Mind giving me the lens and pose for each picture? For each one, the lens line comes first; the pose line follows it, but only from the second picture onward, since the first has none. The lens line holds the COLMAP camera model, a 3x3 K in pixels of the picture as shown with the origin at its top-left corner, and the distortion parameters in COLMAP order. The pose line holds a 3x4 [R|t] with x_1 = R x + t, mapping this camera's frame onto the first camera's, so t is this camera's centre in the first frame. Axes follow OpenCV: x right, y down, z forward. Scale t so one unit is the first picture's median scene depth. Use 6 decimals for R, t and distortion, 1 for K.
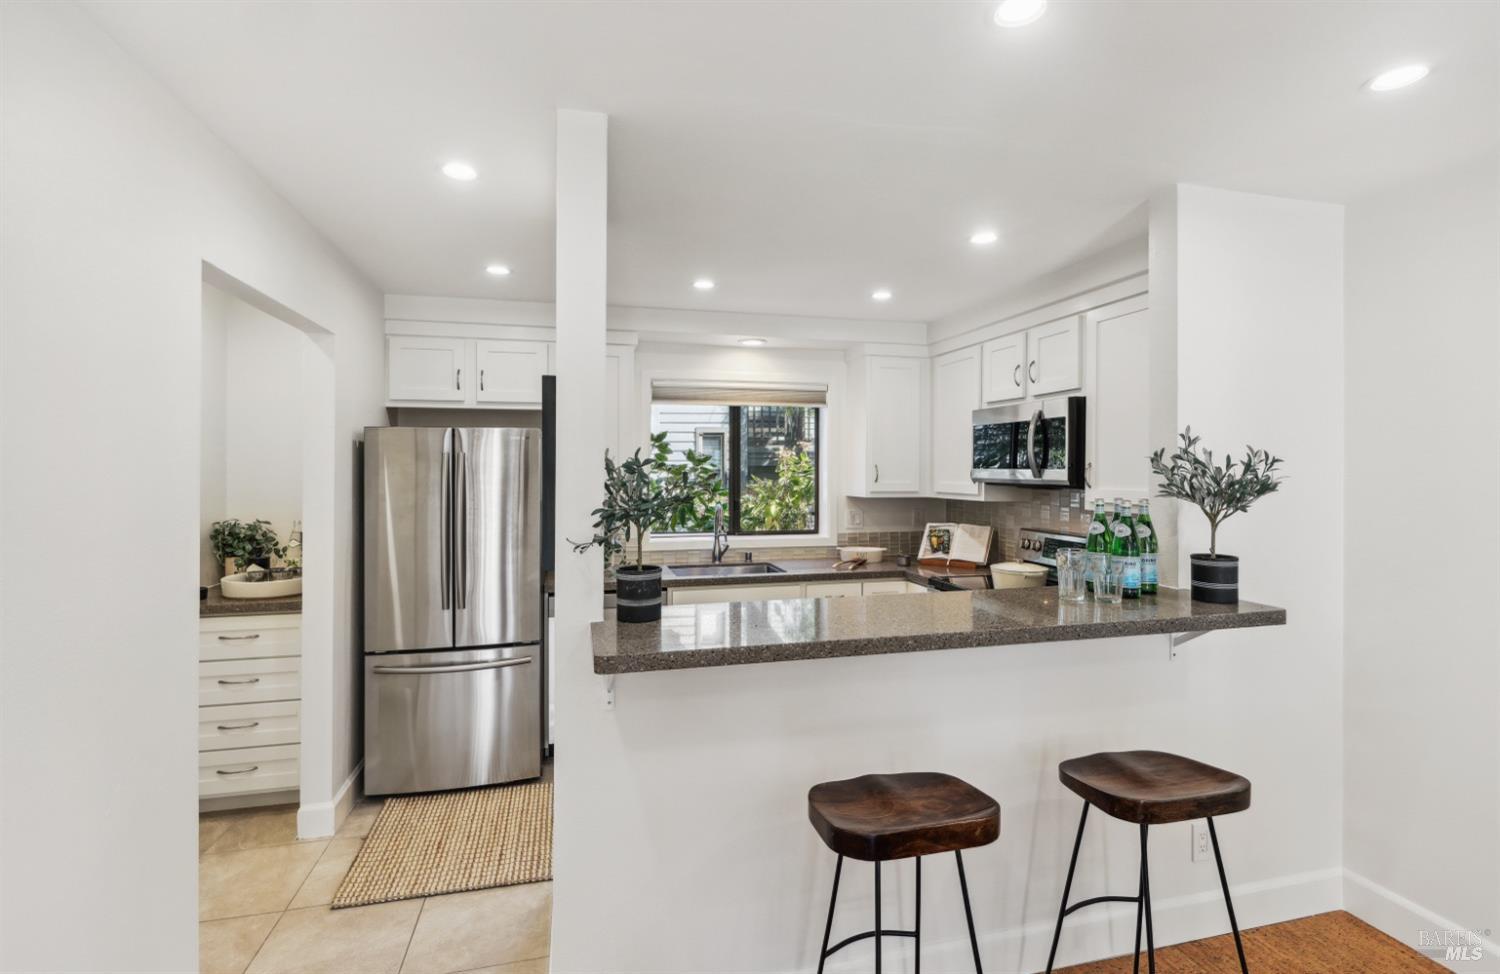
lens RADIAL K [[690.5, 0, 741.3], [0, 690.5, 462.1], [0, 0, 1]] dist [0.005410, 0.001162]
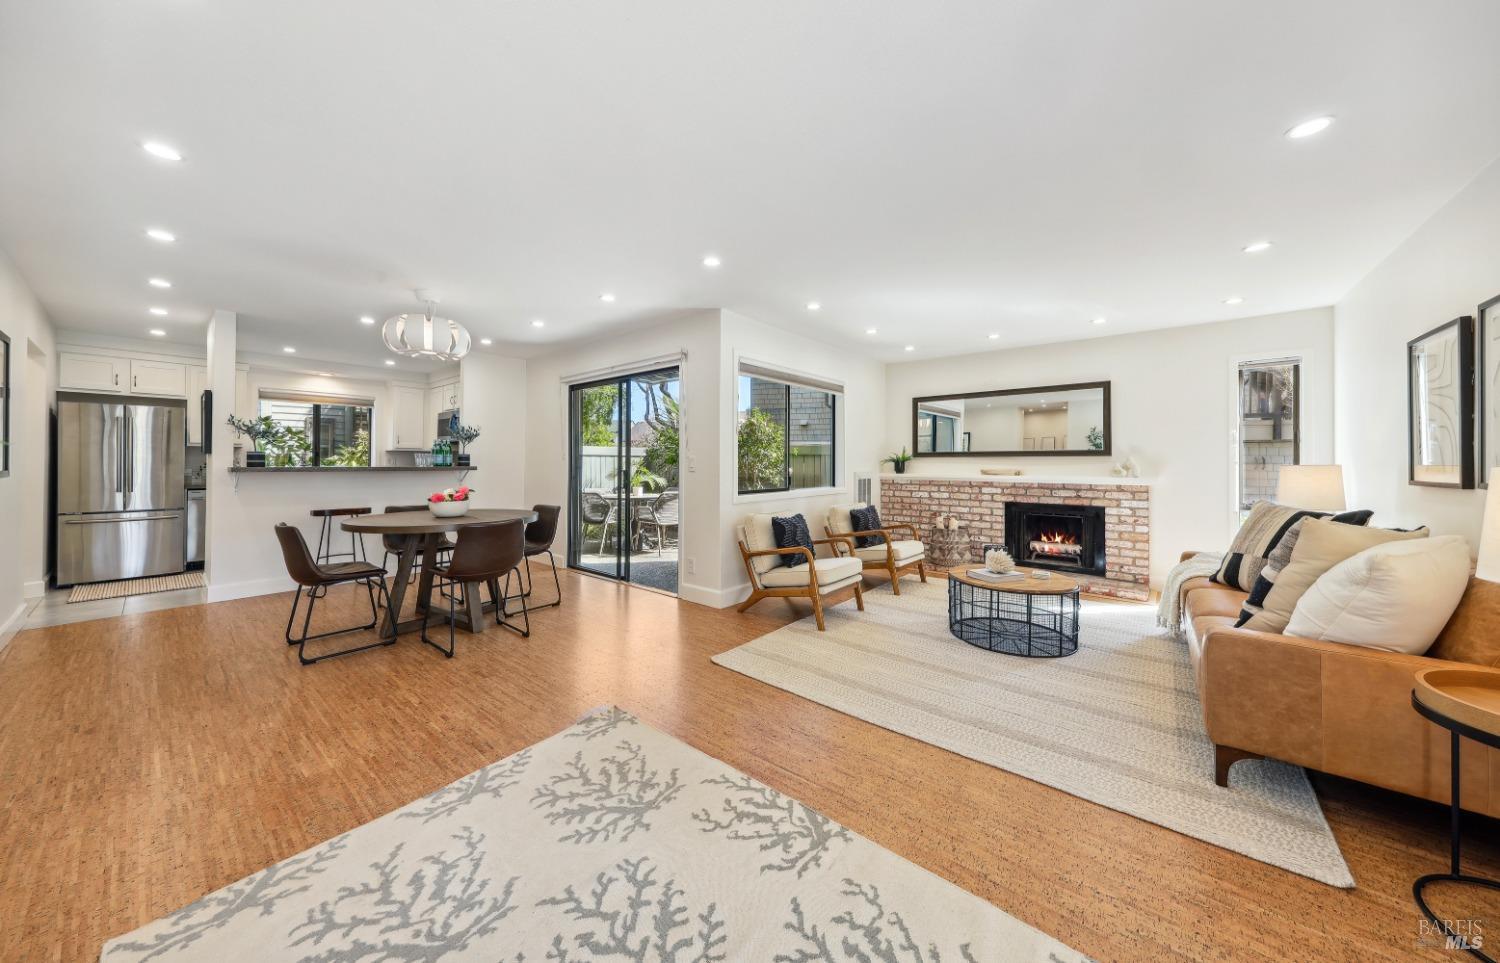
lens RADIAL K [[497.1, 0, 744.5], [0, 497.1, 457.1], [0, 0, 1]] dist [-0.003919, 0.000199]
pose [[0.805103, 0.008357, 0.593077, 0.187539], [-0.008543, 0.999960, -0.002493, 0.086954], [-0.593074, -0.003060, 0.805142, -1.206424]]
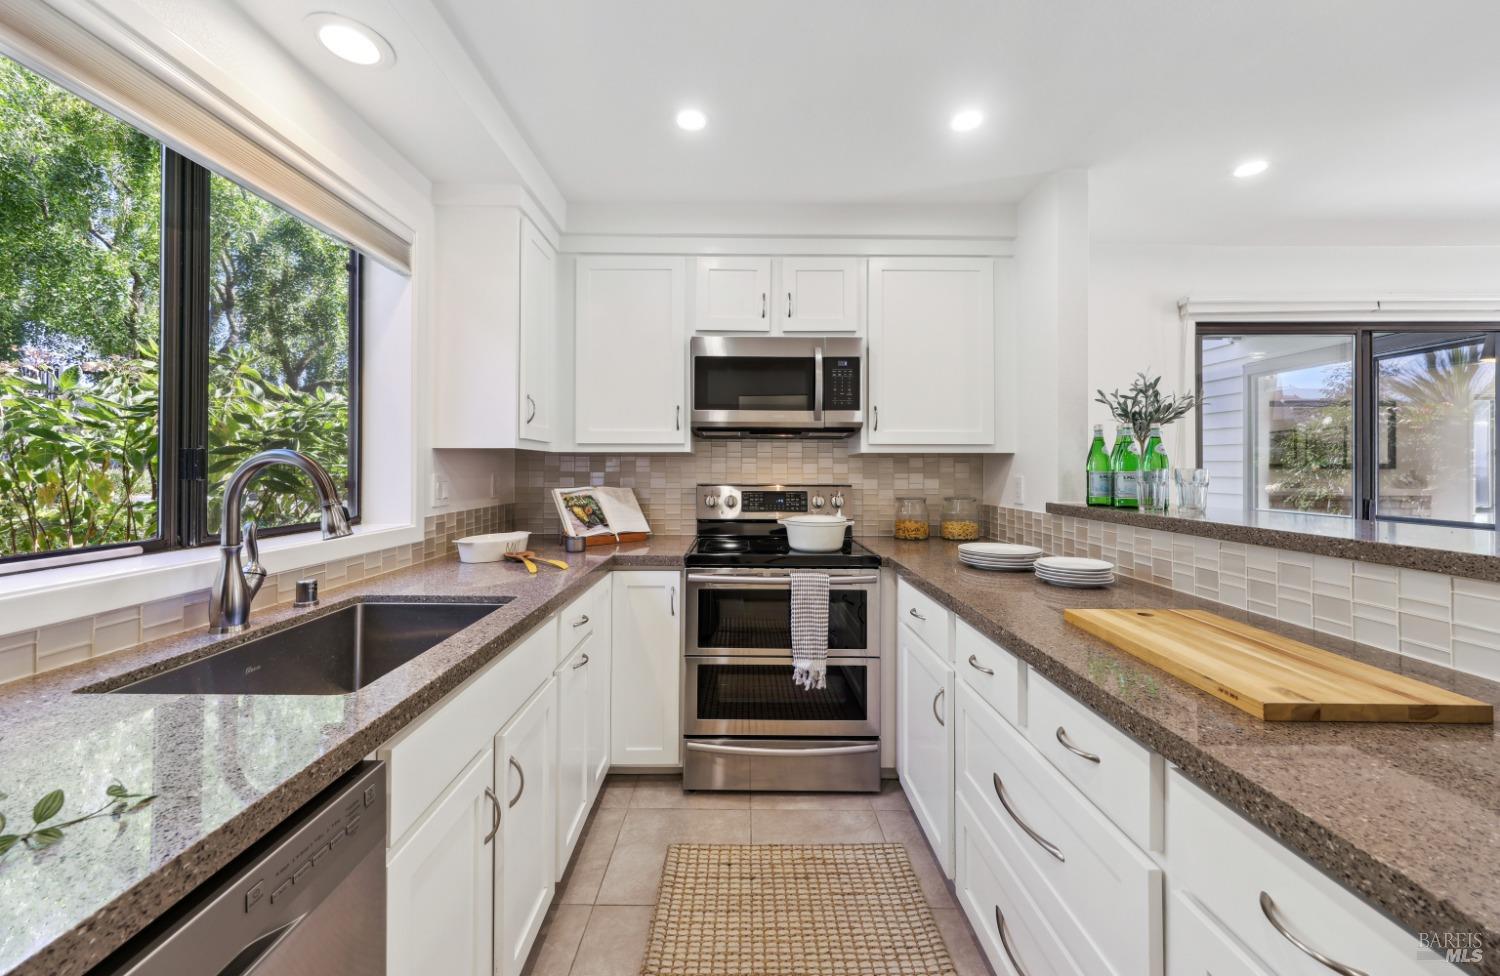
lens RADIAL K [[556.6, 0, 749.2], [0, 556.6, 465.5], [0, 0, 1]] dist [-0.001812, -0.000052]
pose [[0.227111, 0.003546, 0.973862, -0.304513], [-0.011953, 0.999928, -0.000853, 0.082514], [-0.973796, -0.011446, 0.227137, 0.895359]]
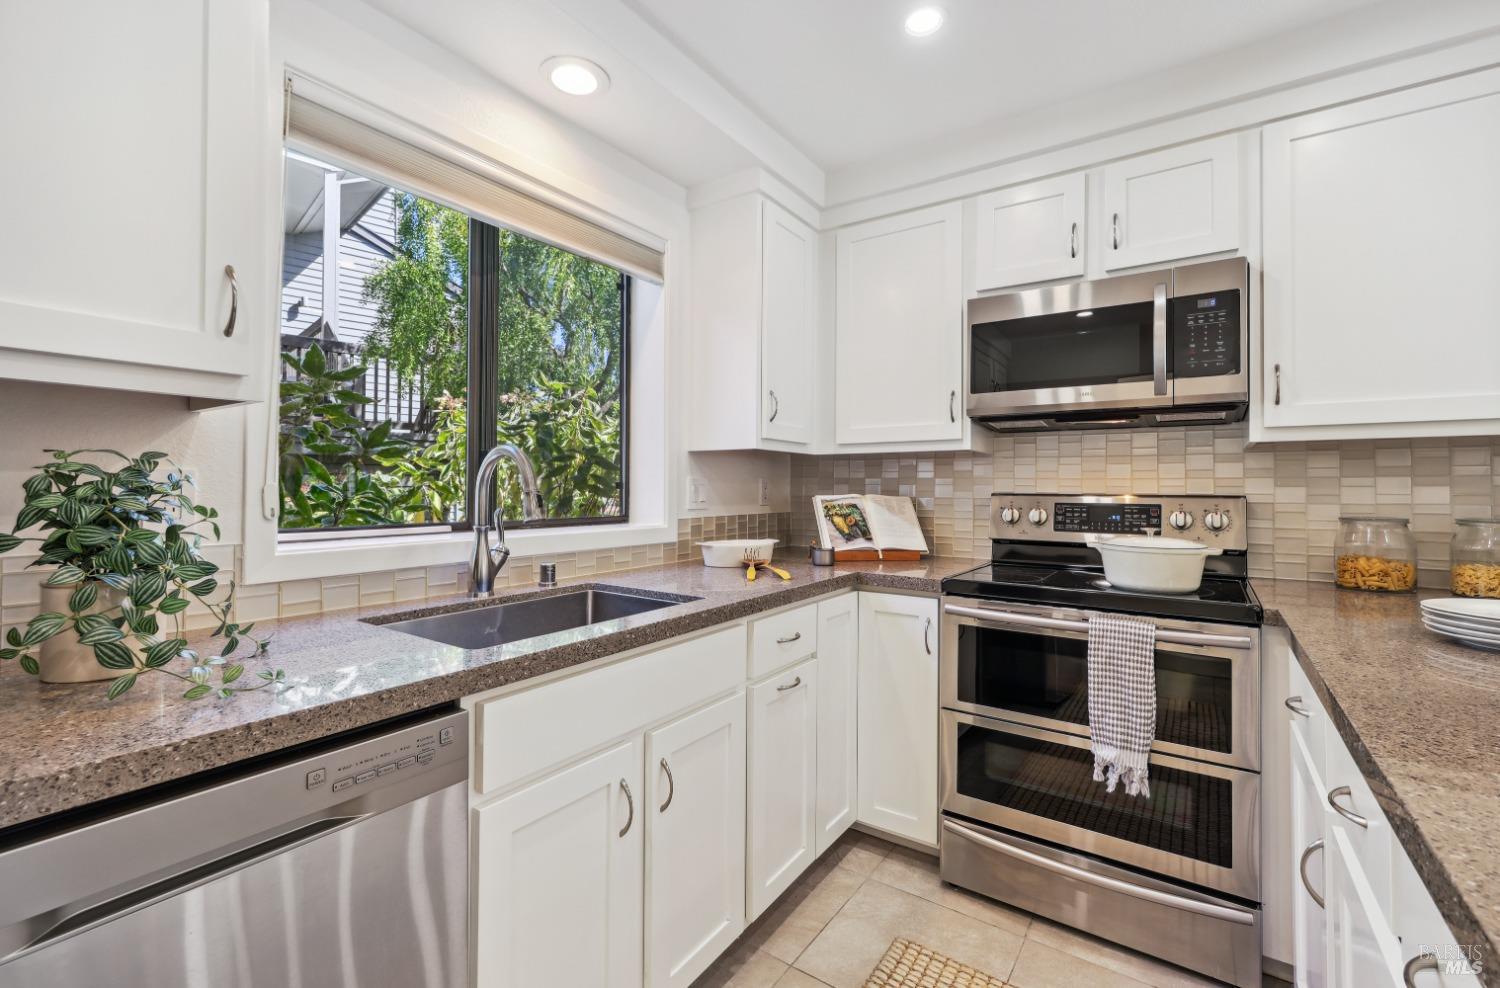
lens RADIAL K [[651.9, 0, 747.5], [0, 651.9, 479.5], [0, 0, 1]] dist [-0.002742, -0.000503]
pose [[0.748544, 0.009862, 0.663012, -0.217990], [-0.009640, 0.999946, -0.003990, 0.100723], [-0.663015, -0.003405, 0.748599, 0.789188]]
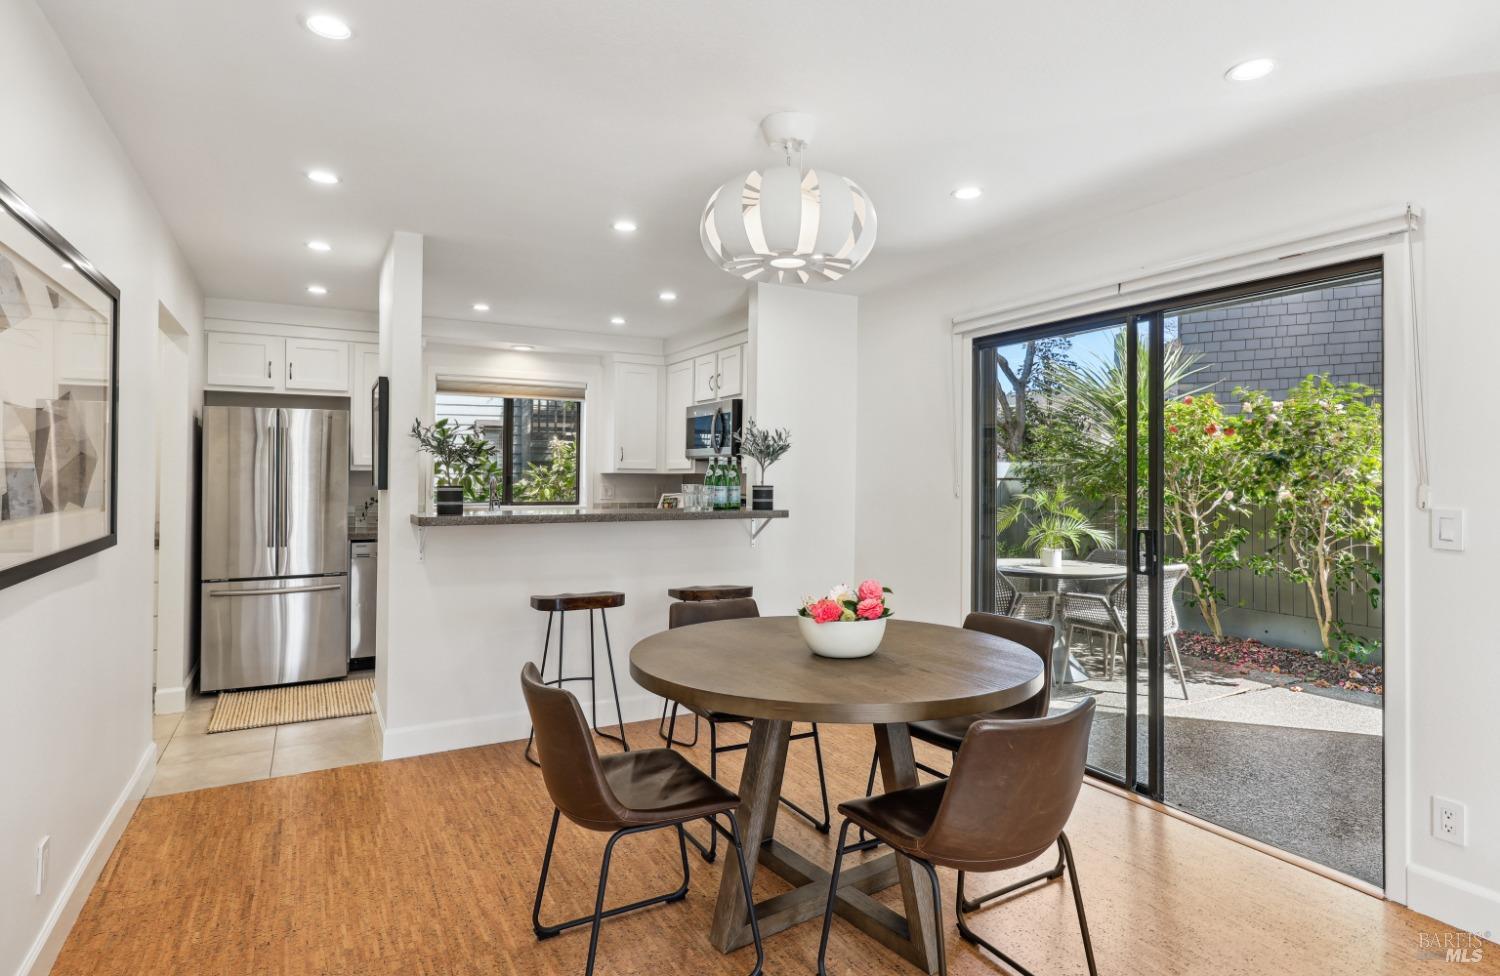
lens RADIAL K [[801.9, 0, 749.7], [0, 801.9, 467.7], [0, 0, 1]] dist [-0.001304, -0.000743]
pose [[0.965490, 0.008408, 0.260305, 0.047692], [-0.008219, 0.999965, -0.001816, 0.054611], [-0.260311, -0.000386, 0.965525, -0.651304]]
